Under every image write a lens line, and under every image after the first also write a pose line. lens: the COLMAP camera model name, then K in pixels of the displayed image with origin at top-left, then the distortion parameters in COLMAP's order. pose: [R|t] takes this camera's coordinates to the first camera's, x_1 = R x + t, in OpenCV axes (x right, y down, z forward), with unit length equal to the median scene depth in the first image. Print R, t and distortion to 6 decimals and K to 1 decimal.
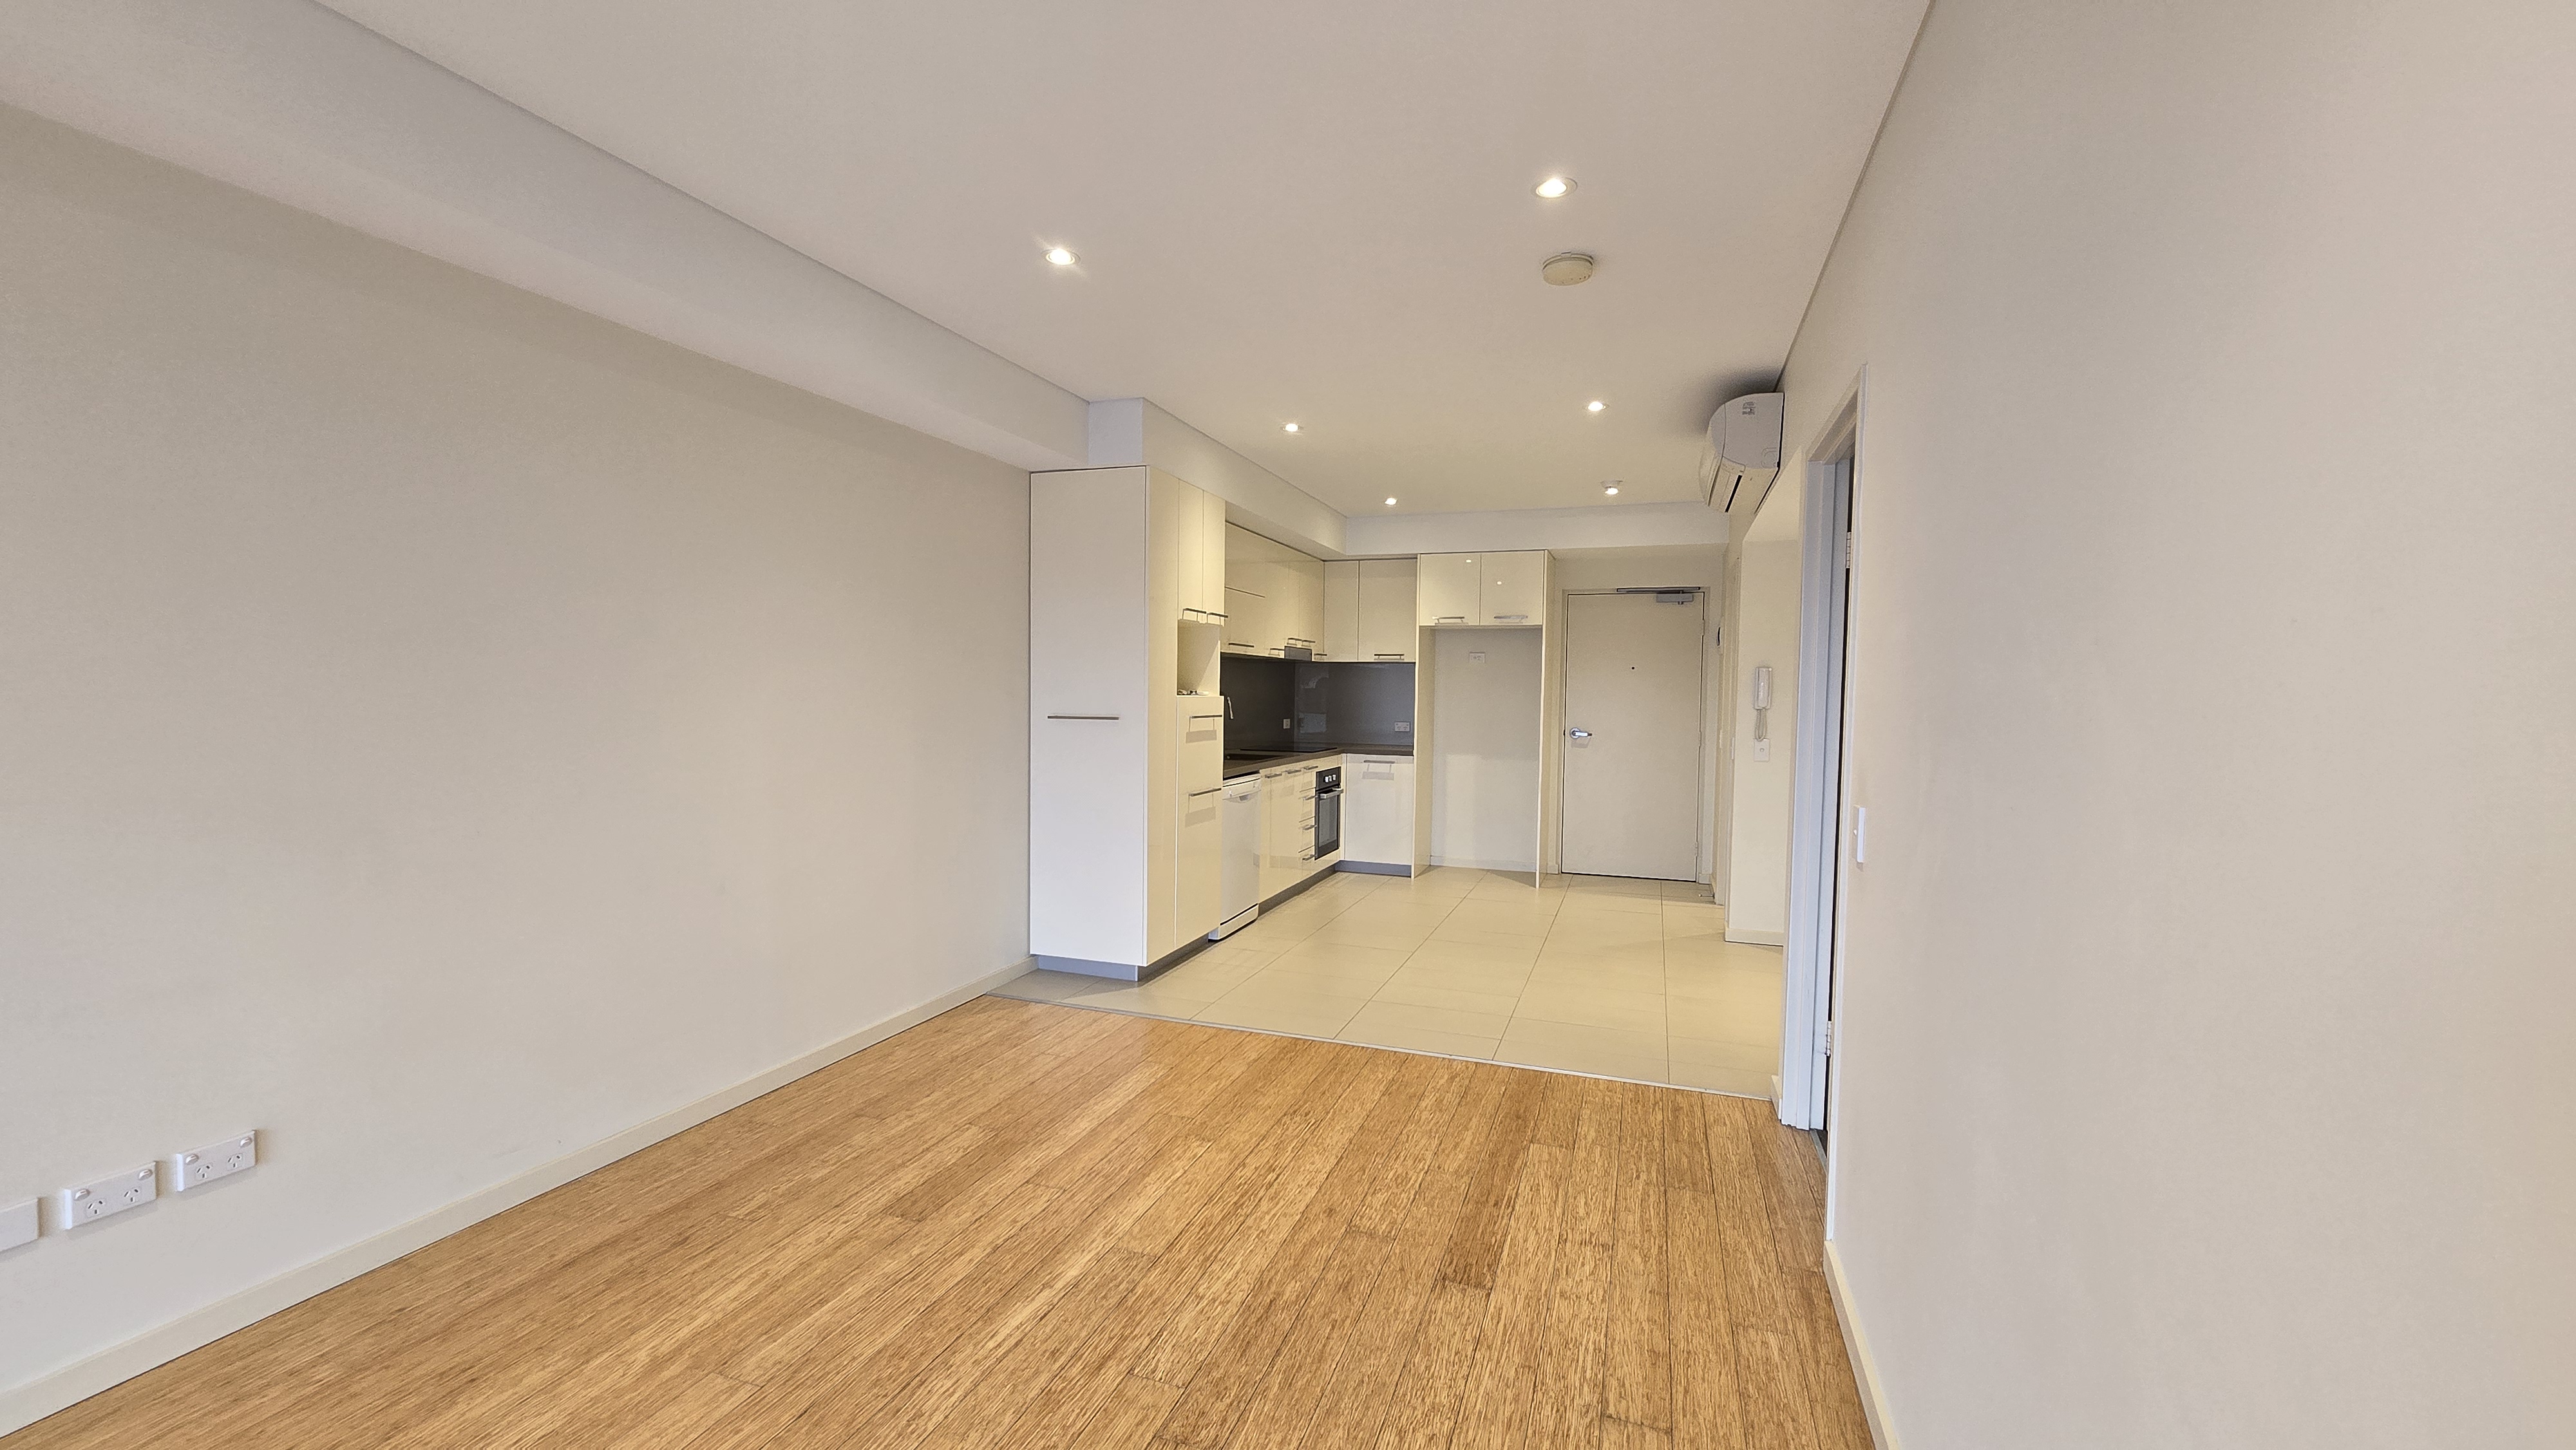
lens RADIAL K [[1044.0, 0, 1288.7], [0, 1044.0, 738.8], [0, 0, 1]] dist [-0.000463, -0.000262]
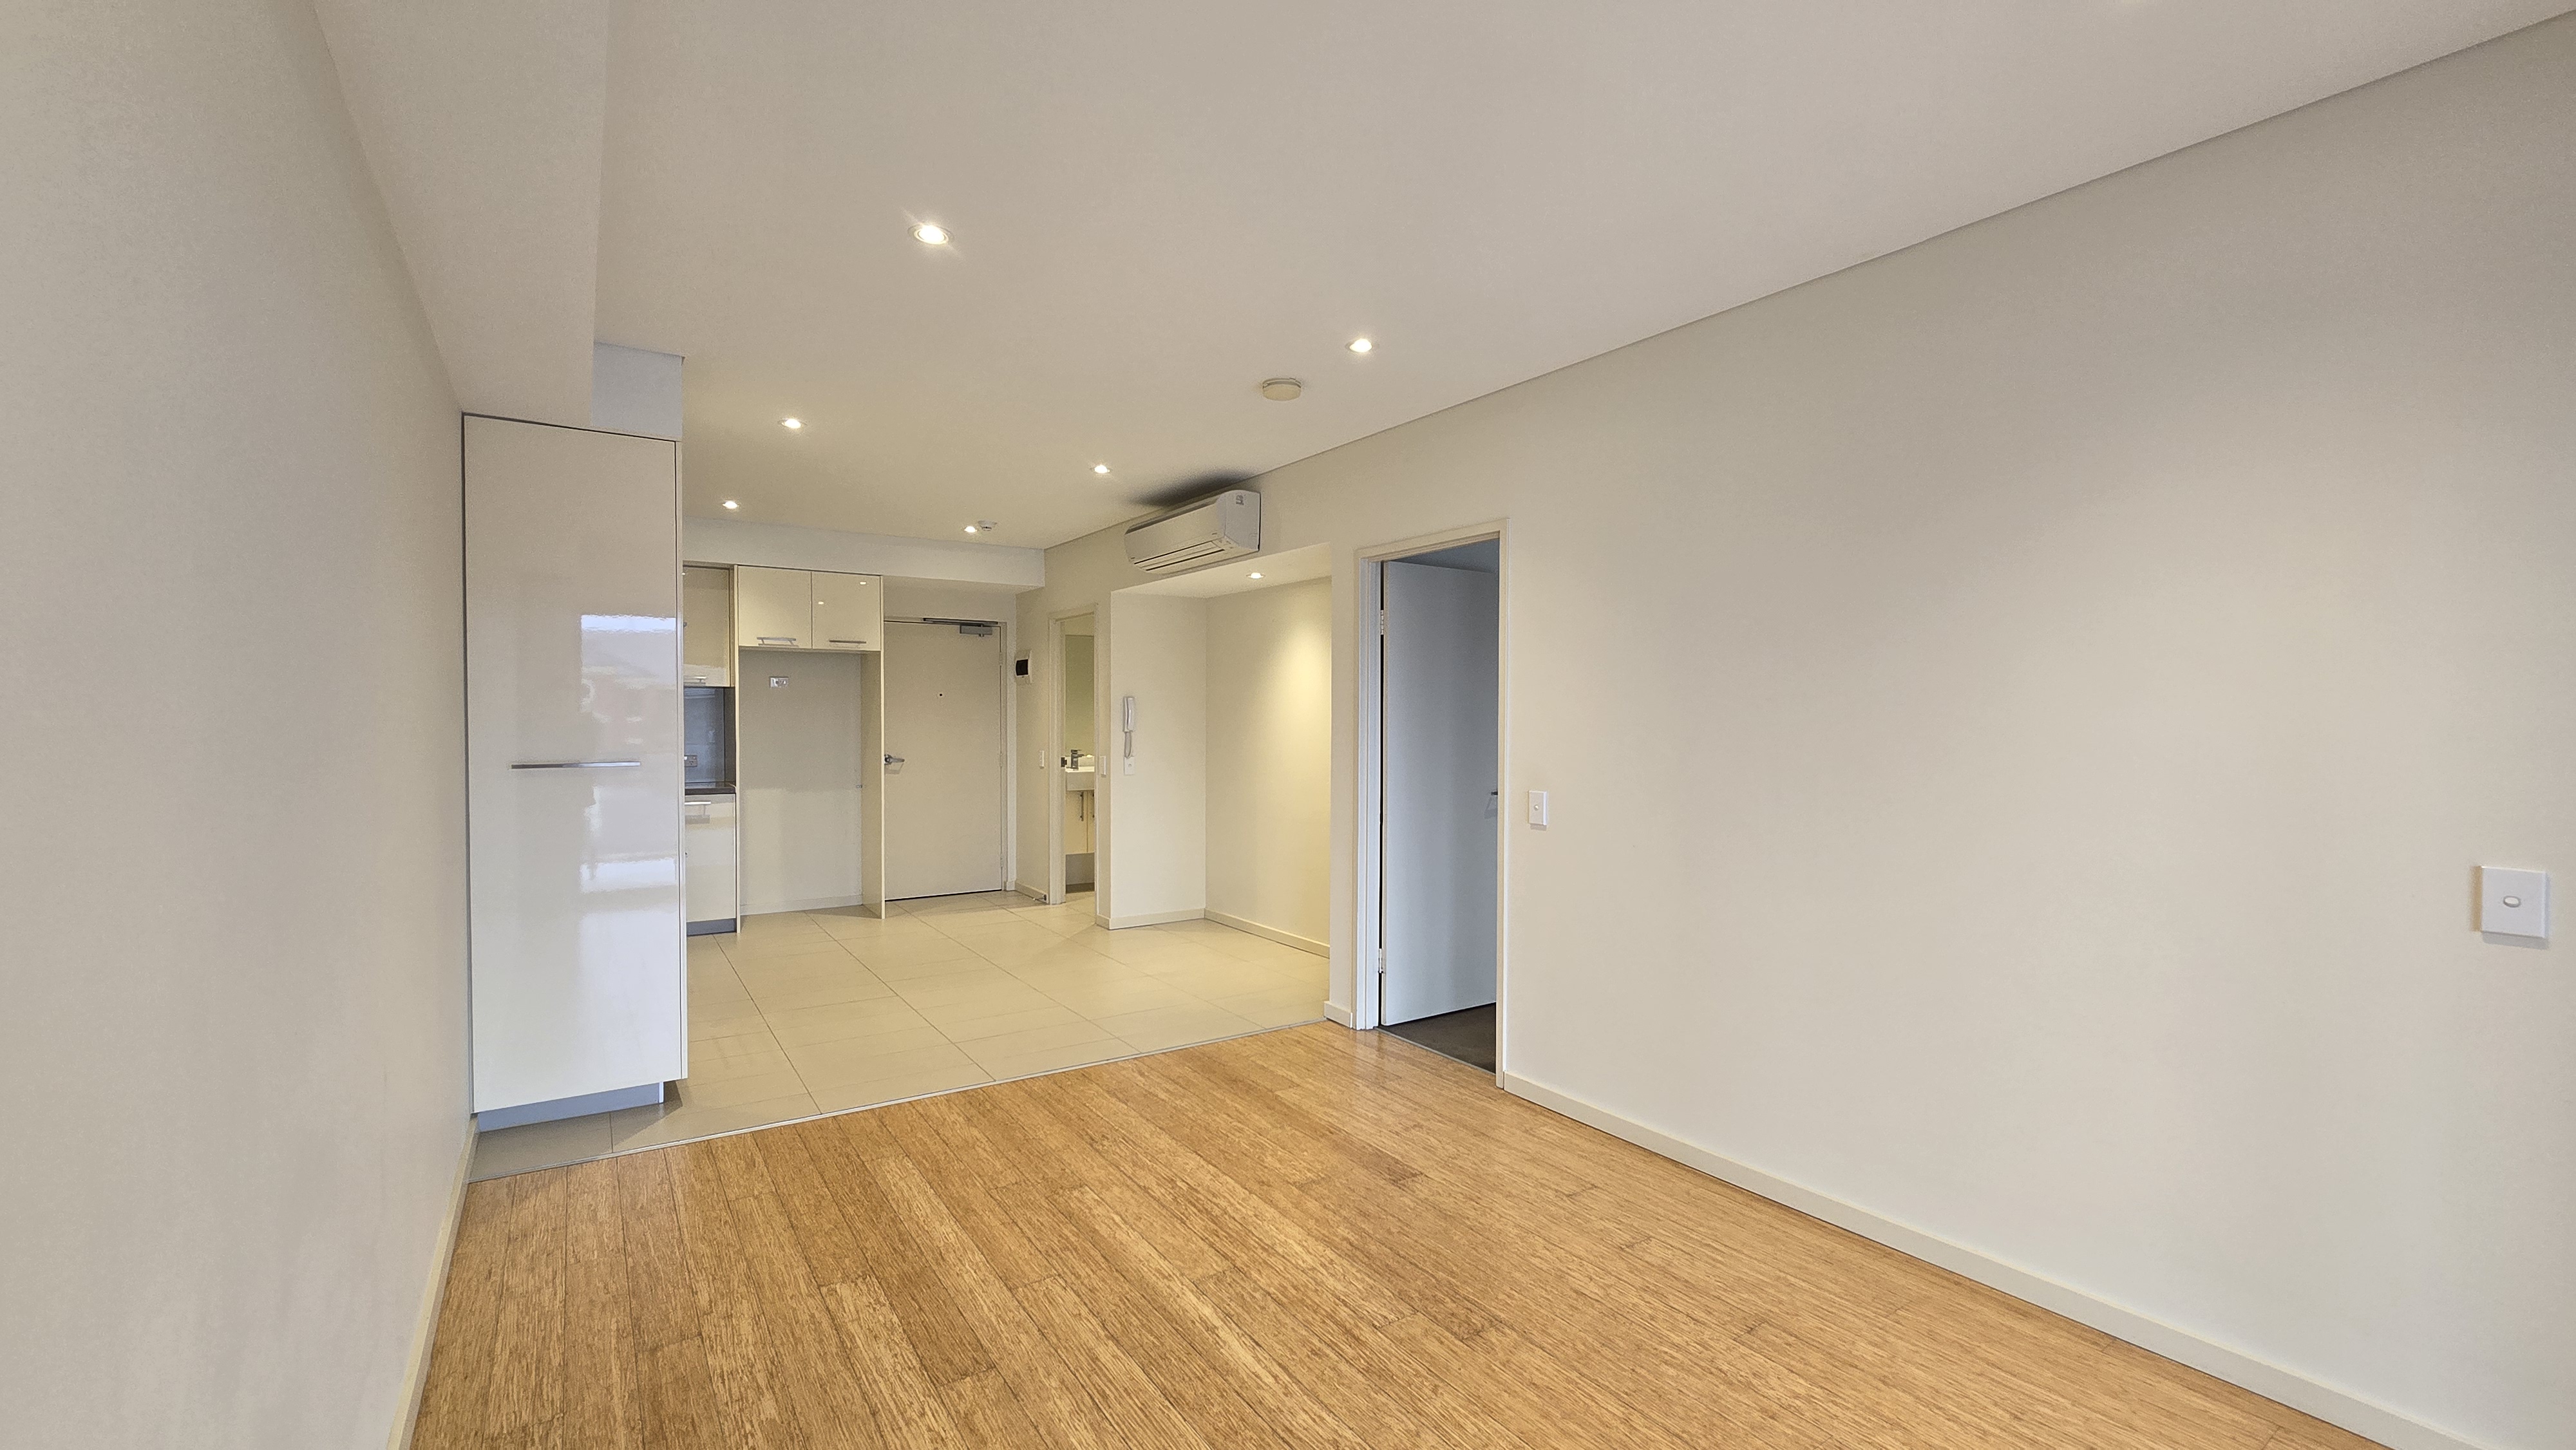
lens RADIAL K [[1041.3, 0, 1279.7], [0, 1041.3, 736.8], [0, 0, 1]] dist [-0.008691, -0.000286]
pose [[0.598310, -0.026783, 0.800817, -0.478801], [0.043686, 0.999045, 0.000774, -0.018555], [-0.800073, 0.034522, 0.598908, 0.166061]]
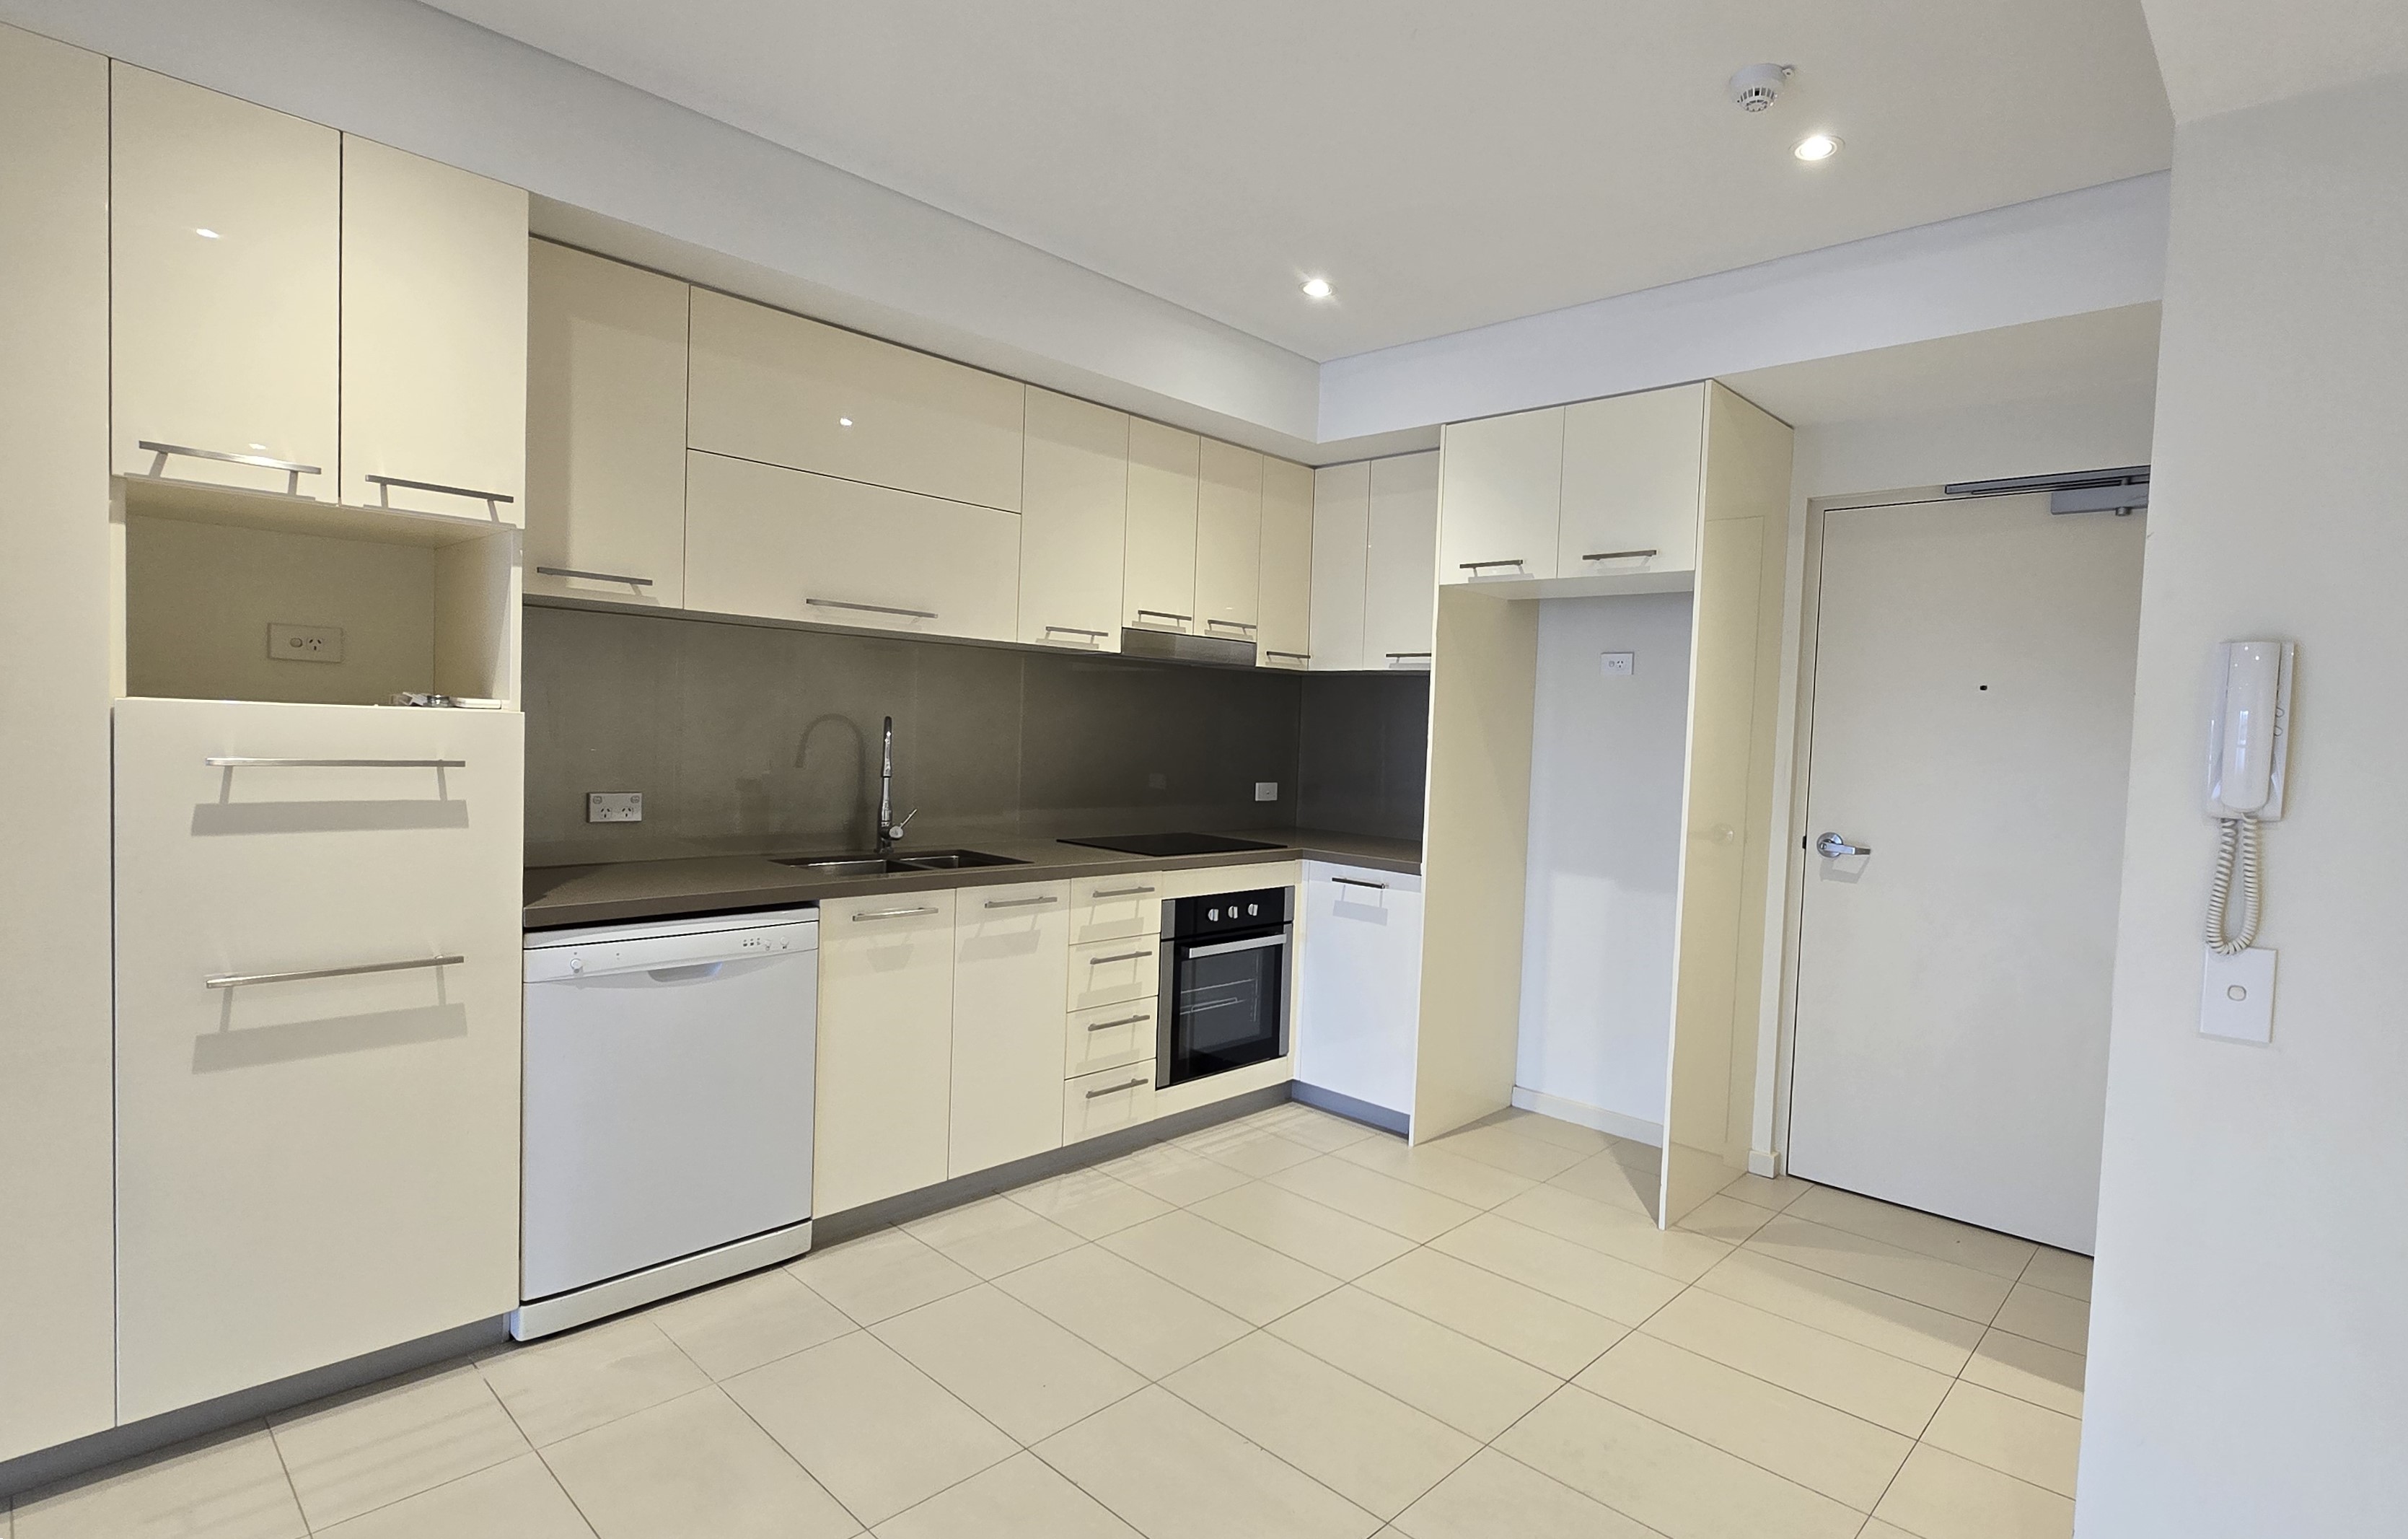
lens RADIAL K [[1165.9, 0, 1370.1], [0, 1165.9, 790.8], [0, 0, 1]] dist [-0.003491, -0.000431]
pose [[0.935278, 0.043471, -0.351235, 0.426990], [-0.046373, 0.998924, 0.000151, -0.030019], [0.350864, 0.016146, 0.936287, 0.811822]]
